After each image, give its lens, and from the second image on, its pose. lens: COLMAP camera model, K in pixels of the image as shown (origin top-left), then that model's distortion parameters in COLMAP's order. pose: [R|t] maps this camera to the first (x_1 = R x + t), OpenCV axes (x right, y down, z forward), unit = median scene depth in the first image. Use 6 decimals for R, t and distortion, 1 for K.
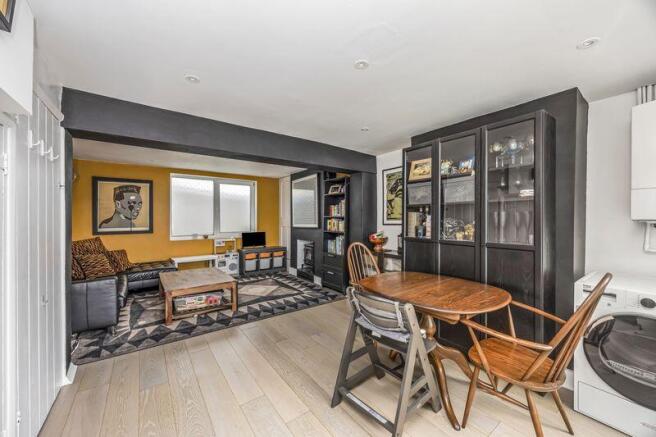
lens RADIAL K [[251.2, 0, 326.9], [0, 251.2, 219.0], [0, 0, 1]] dist [-0.001395, -0.000923]
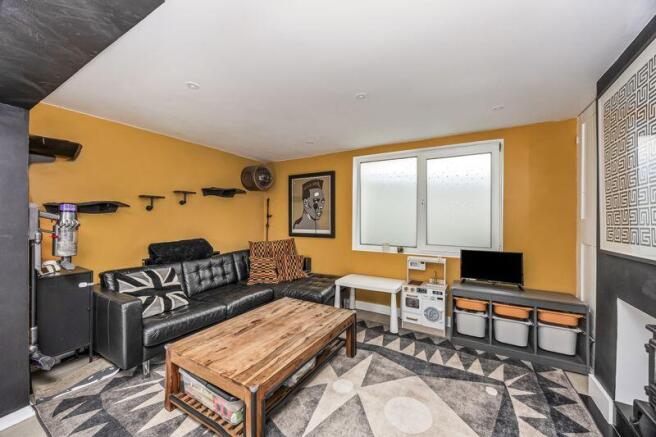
lens RADIAL K [[251.2, 0, 329.3], [0, 251.2, 212.9], [0, 0, 1]] dist [-0.001395, -0.000923]
pose [[0.400289, -0.019871, -0.916174, 0.013546], [-0.015385, 0.999478, -0.028399, 0.000764], [0.916260, 0.025464, 0.399774, 0.606543]]
